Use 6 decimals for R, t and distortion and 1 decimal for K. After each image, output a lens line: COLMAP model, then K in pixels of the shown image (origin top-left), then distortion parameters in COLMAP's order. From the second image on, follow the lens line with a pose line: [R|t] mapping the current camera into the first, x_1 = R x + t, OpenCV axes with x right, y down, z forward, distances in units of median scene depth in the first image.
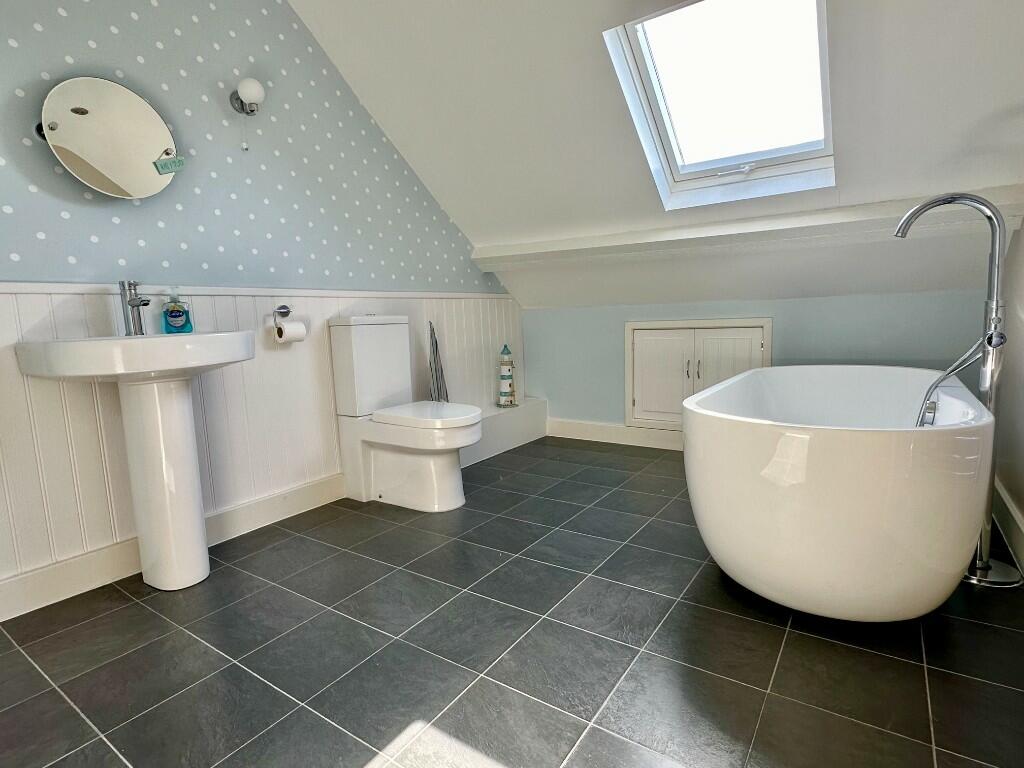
lens RADIAL K [[548.4, 0, 507.3], [0, 548.4, 388.5], [0, 0, 1]] dist [-0.002111, -0.001203]
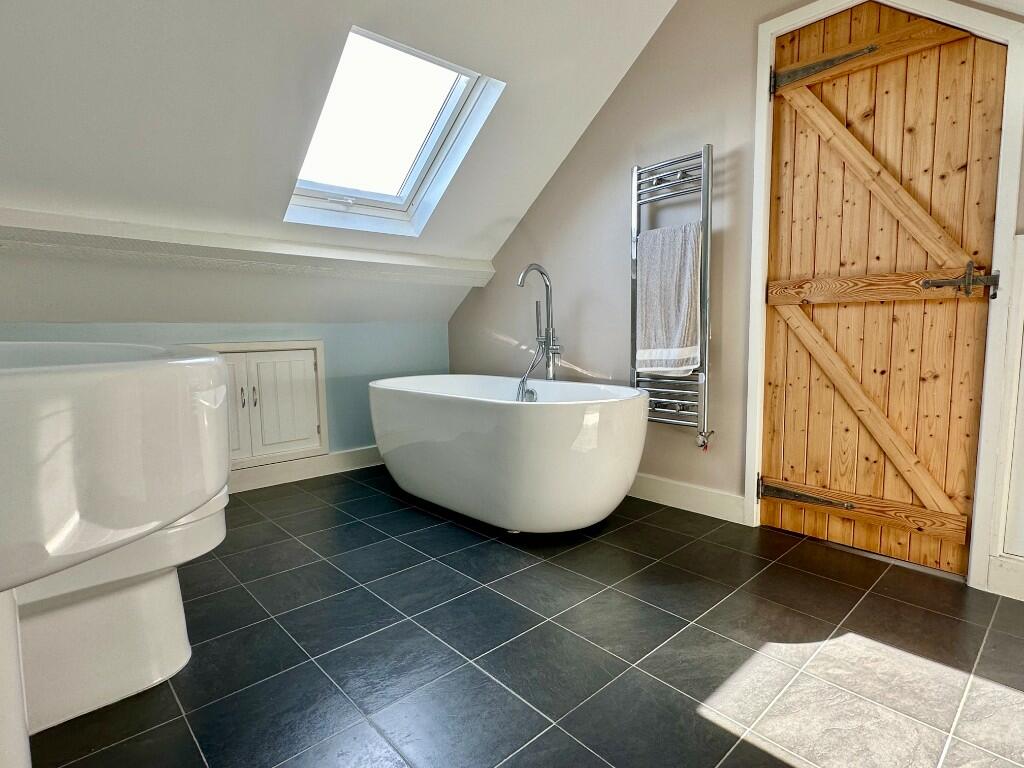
lens RADIAL K [[548.4, 0, 507.3], [0, 548.4, 388.5], [0, 0, 1]] dist [-0.002111, -0.001203]
pose [[0.209476, -0.072441, 0.975127, -0.567096], [0.134820, 0.989867, 0.044574, -0.040975], [-0.968475, 0.122129, 0.217120, 0.496300]]
